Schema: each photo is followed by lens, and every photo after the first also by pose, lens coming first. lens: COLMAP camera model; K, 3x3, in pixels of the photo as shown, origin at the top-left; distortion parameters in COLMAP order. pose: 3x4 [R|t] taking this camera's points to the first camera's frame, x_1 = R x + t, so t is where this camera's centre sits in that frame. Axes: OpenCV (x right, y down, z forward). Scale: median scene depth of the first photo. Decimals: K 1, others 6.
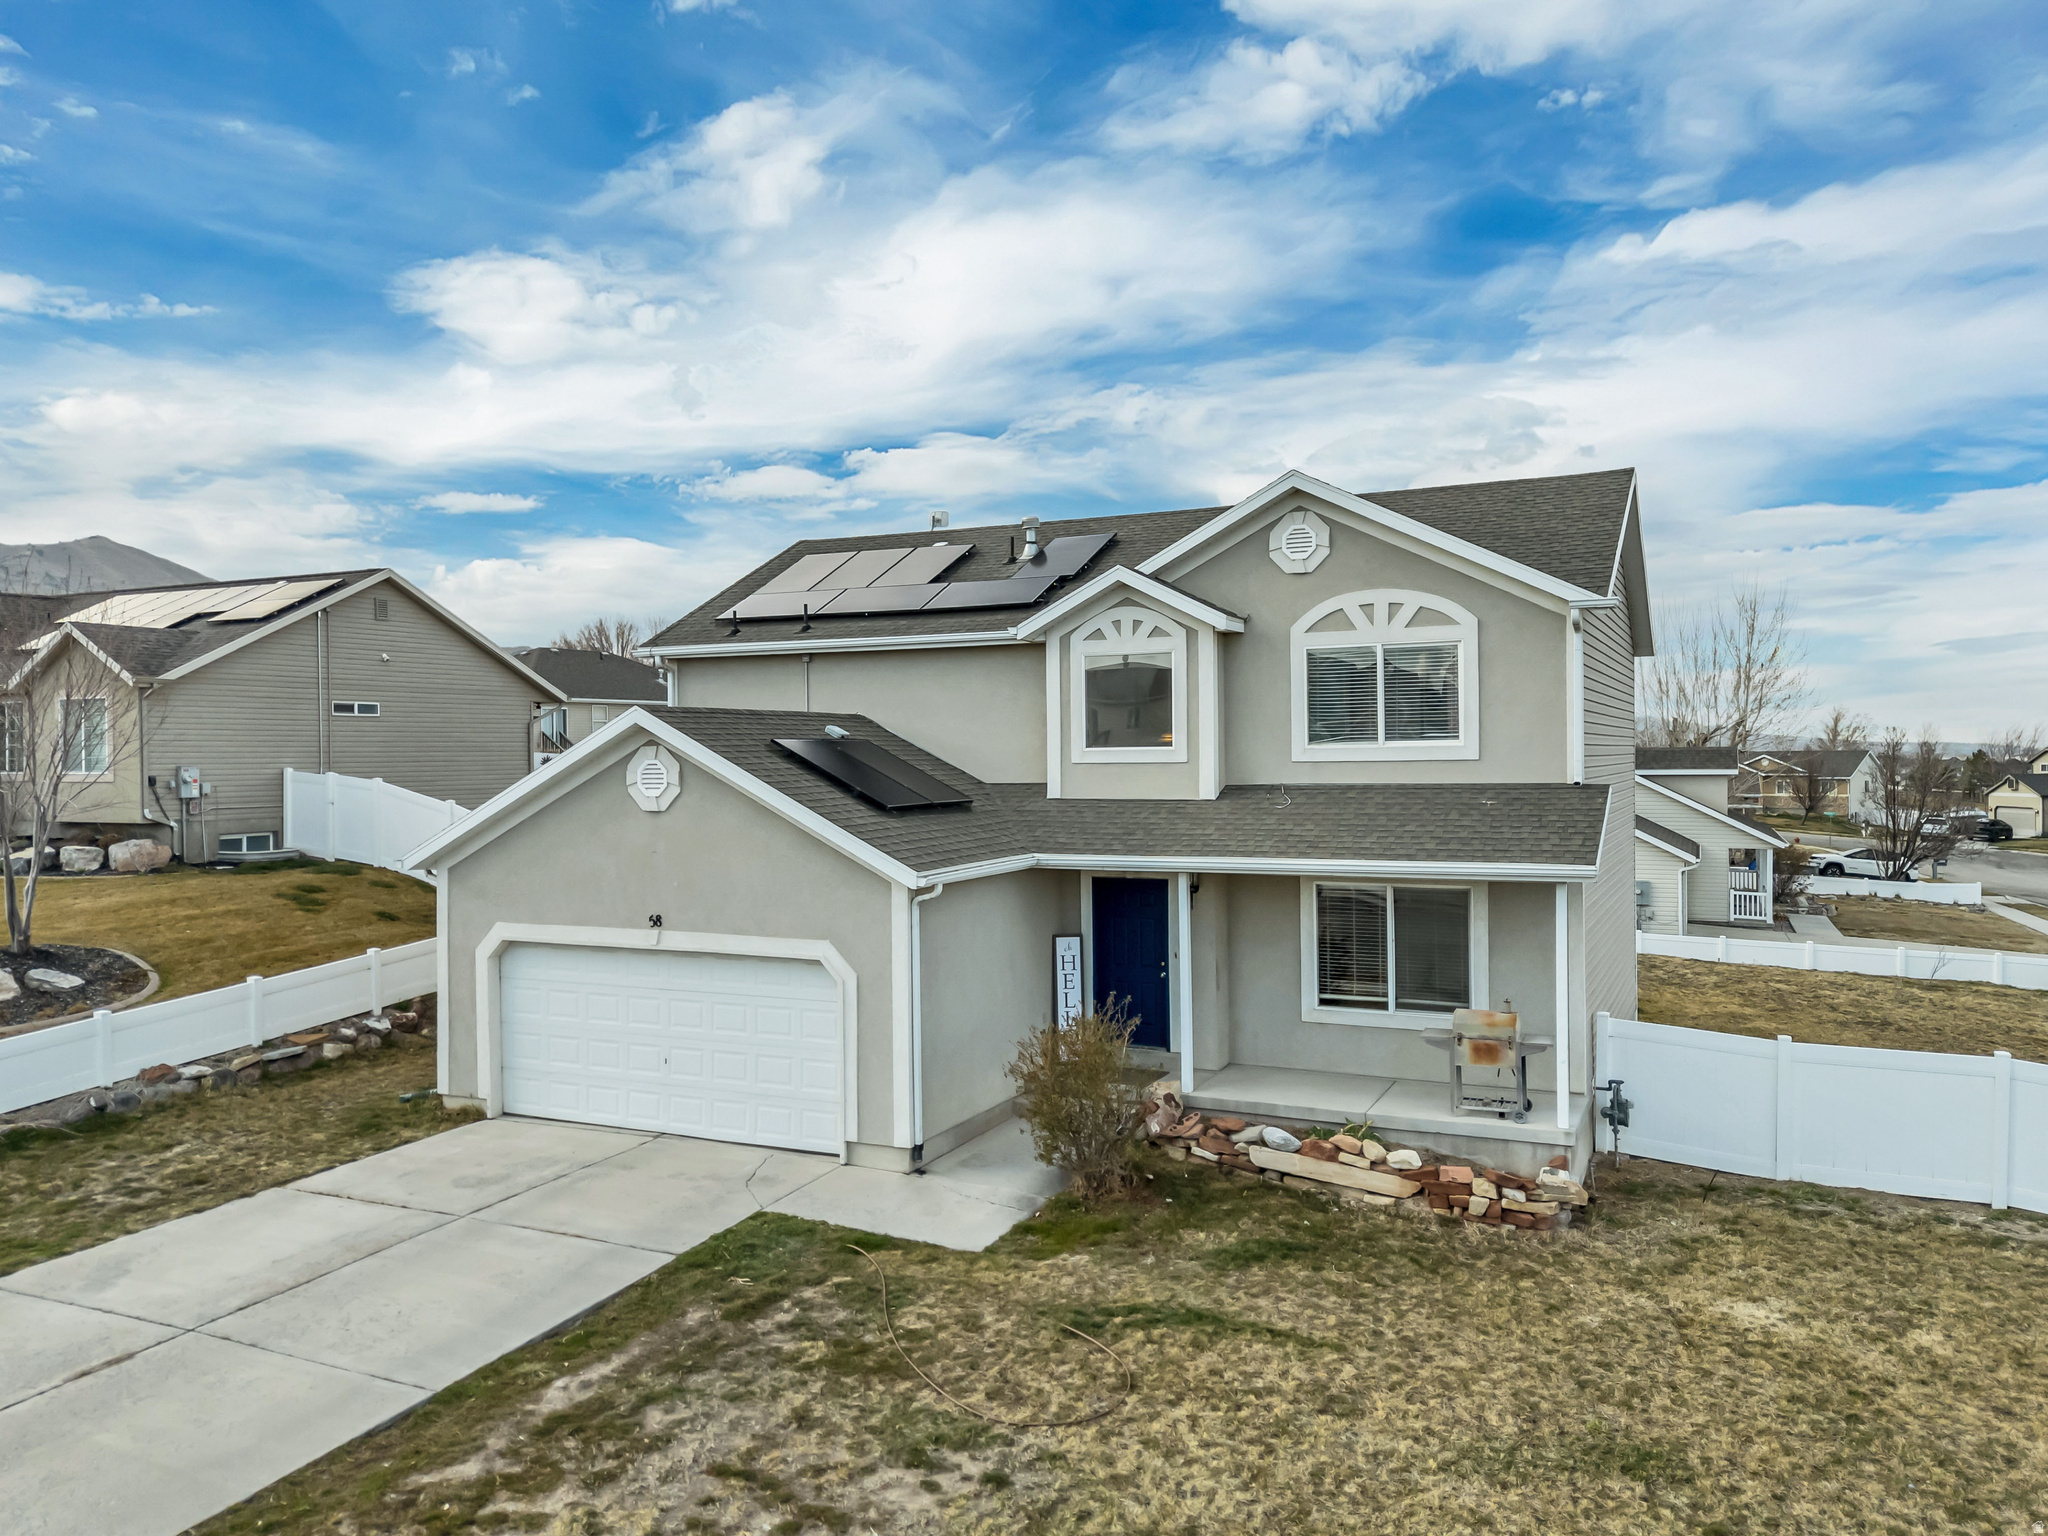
lens RADIAL K [[1509.5, 0, 1027.2], [0, 1509.5, 763.6], [0, 0, 1]] dist [0.082116, -0.076112]
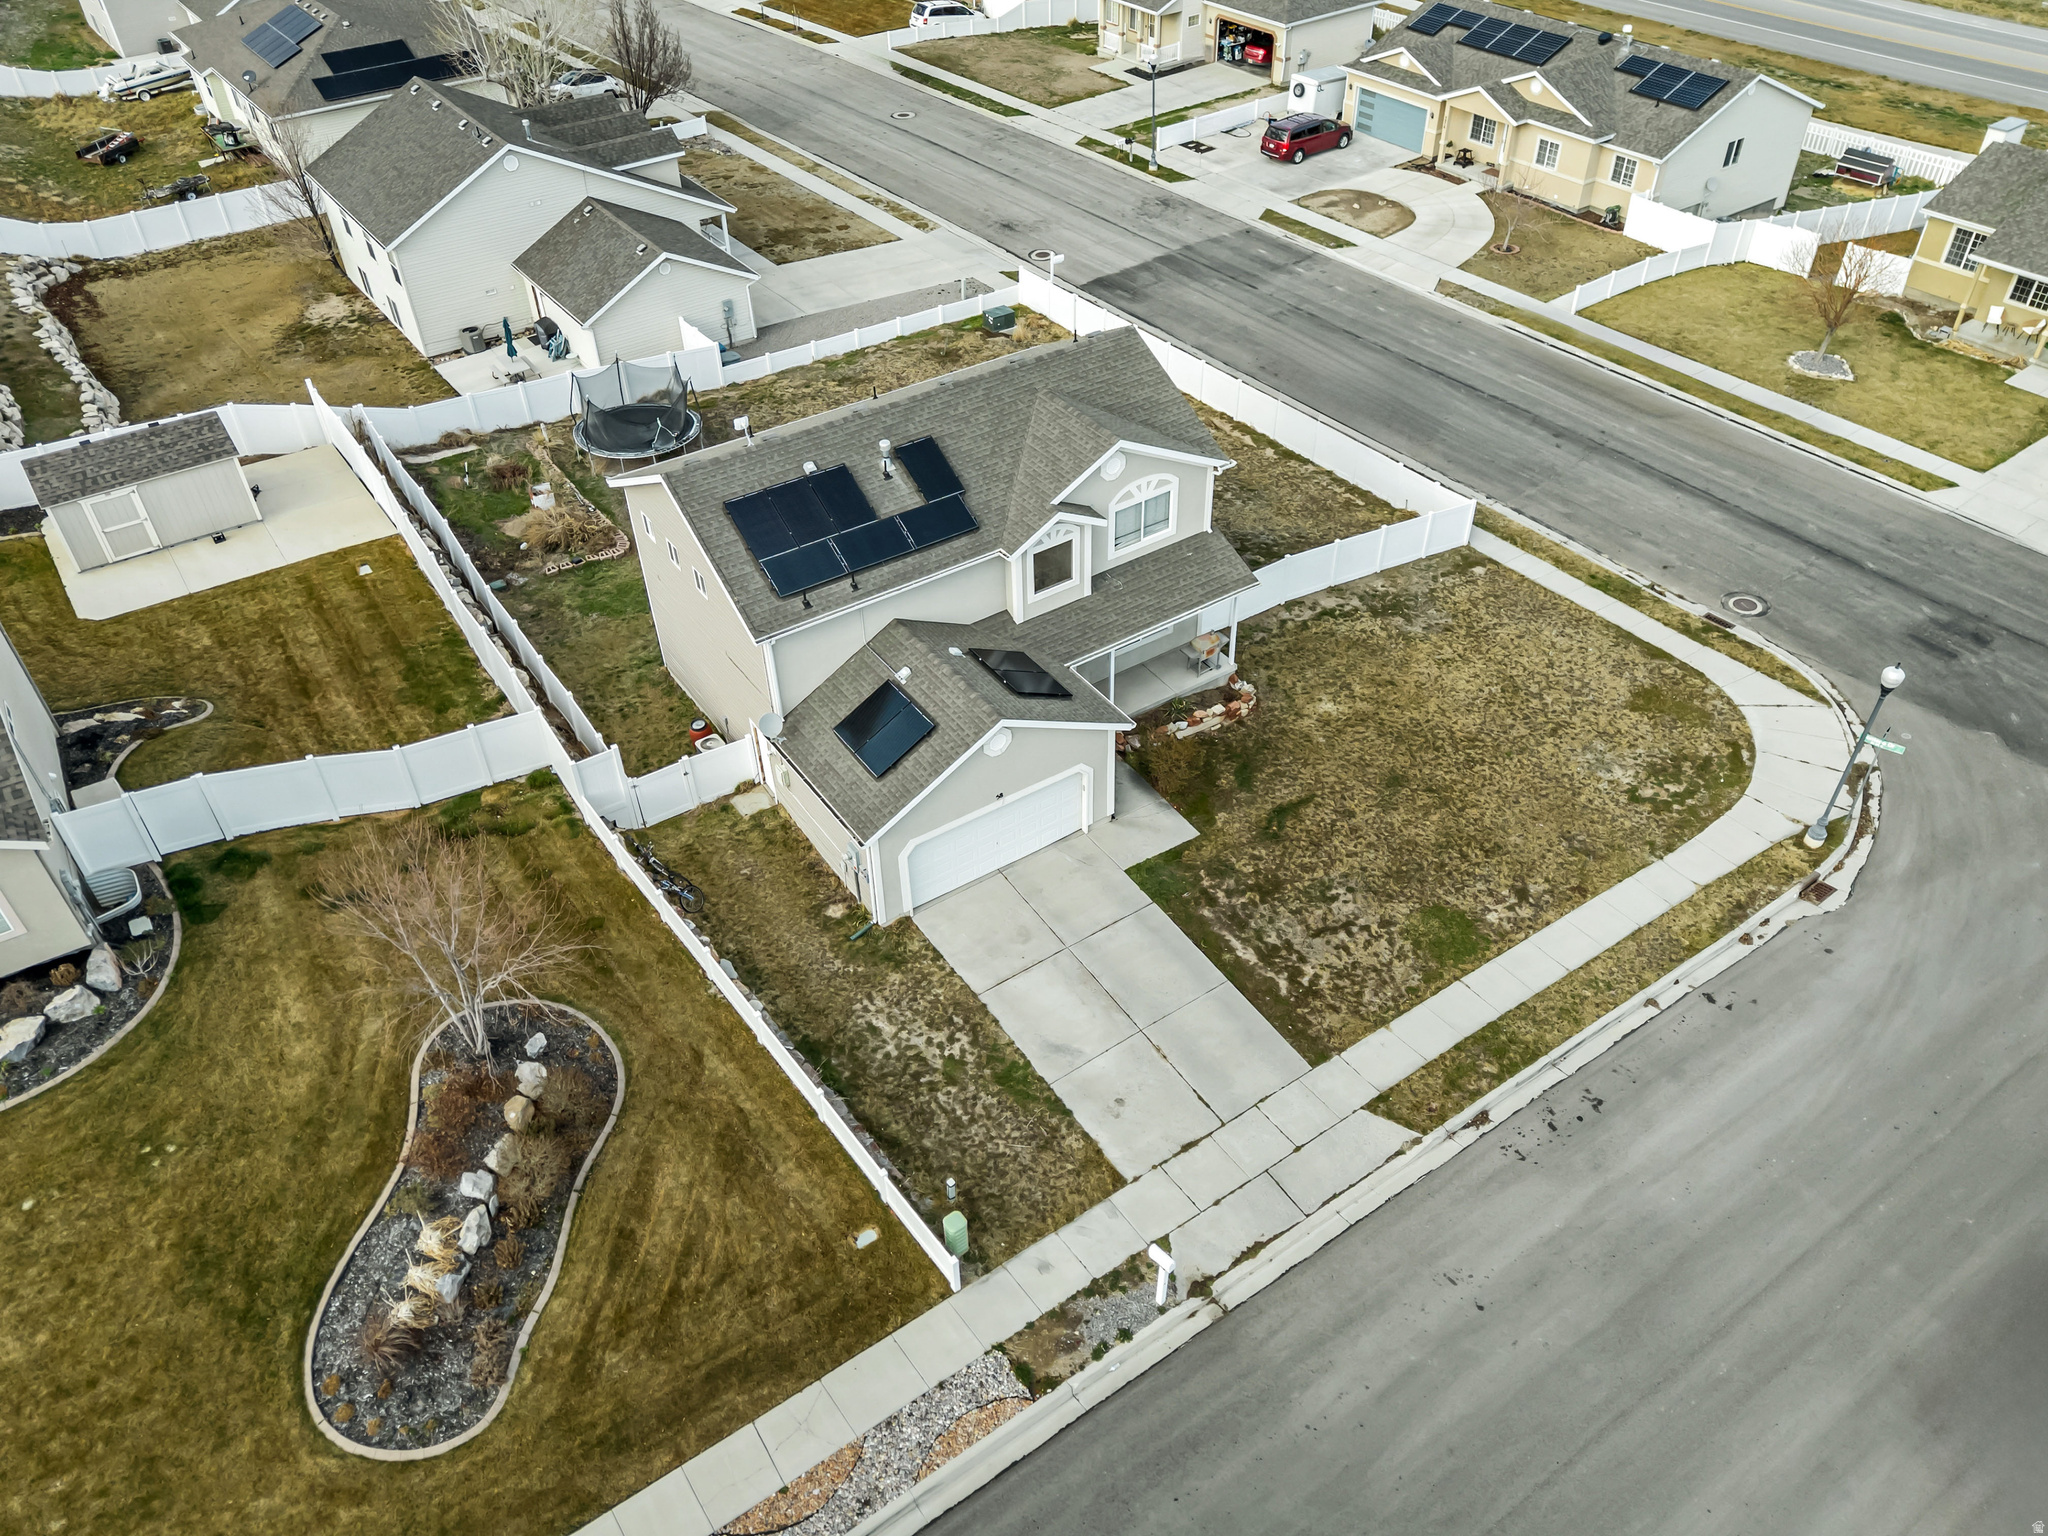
lens RADIAL K [[1509.5, 0, 1027.2], [0, 1509.5, 763.6], [0, 0, 1]] dist [0.082116, -0.076112]
pose [[0.512307, -0.556920, 0.653744, -1.720459], [0.022055, 0.769509, 0.638256, -1.372871], [-0.858519, -0.312564, 0.406507, 0.194810]]
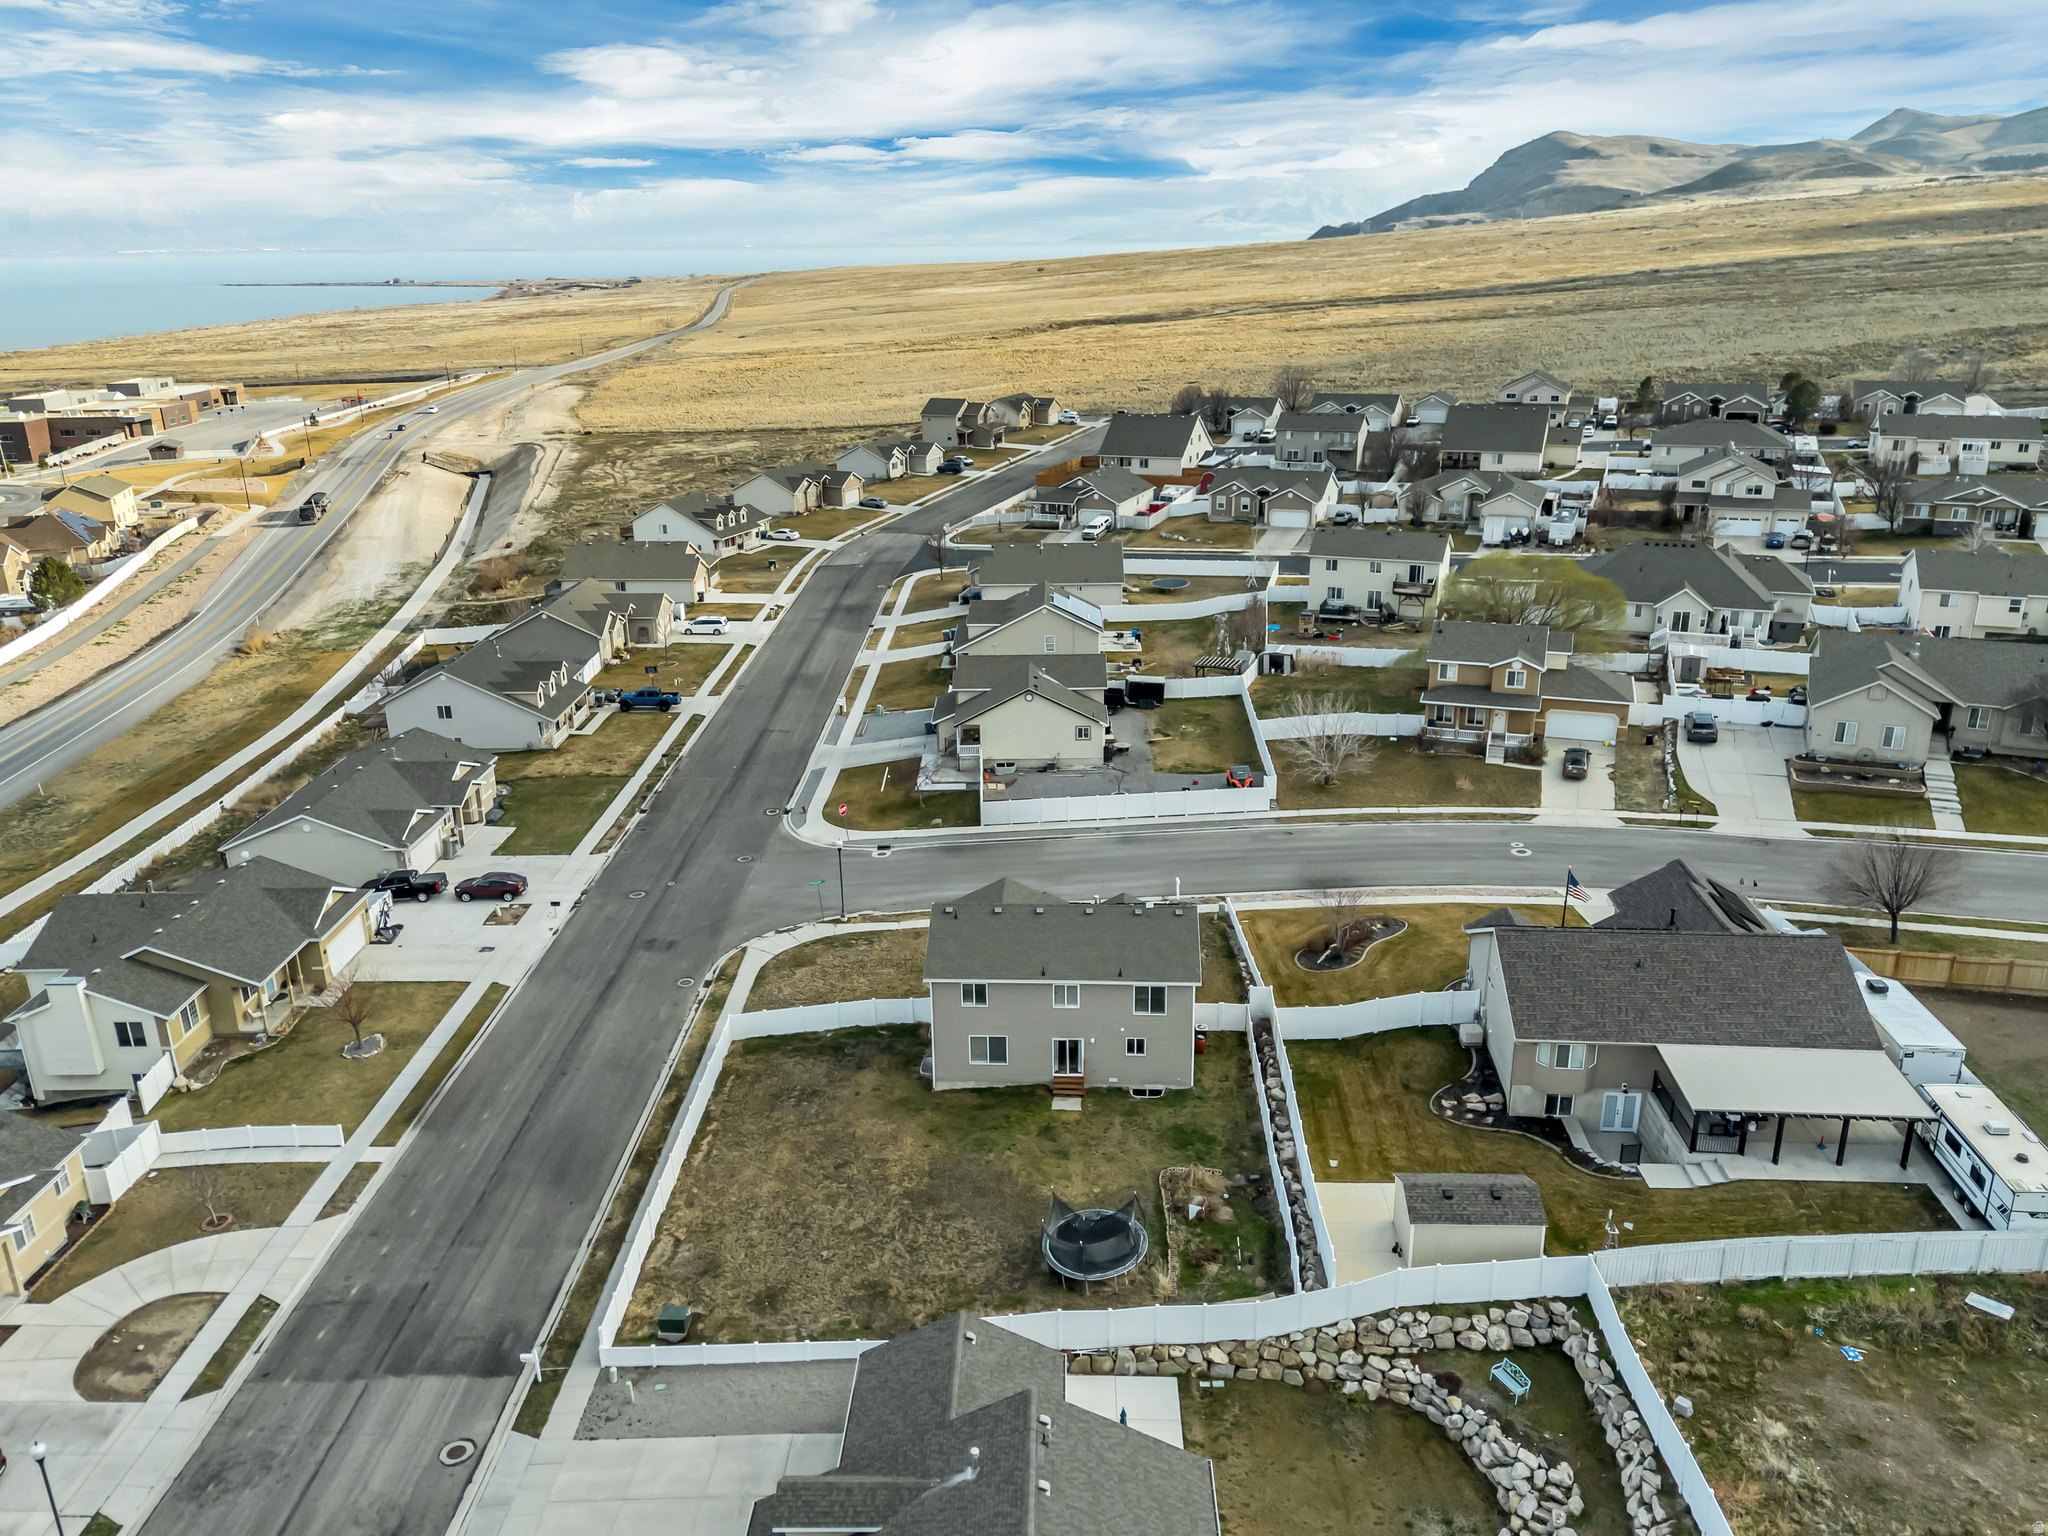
lens RADIAL K [[1512.3, 0, 1029.8], [0, 1512.3, 762.6], [0, 0, 1]] dist [0.085973, -0.080616]
pose [[-0.924170, 0.145397, -0.353228, 1.957343], [0.020066, 0.941927, 0.335218, -2.395709], [0.381455, 0.302710, -0.873418, 5.764194]]
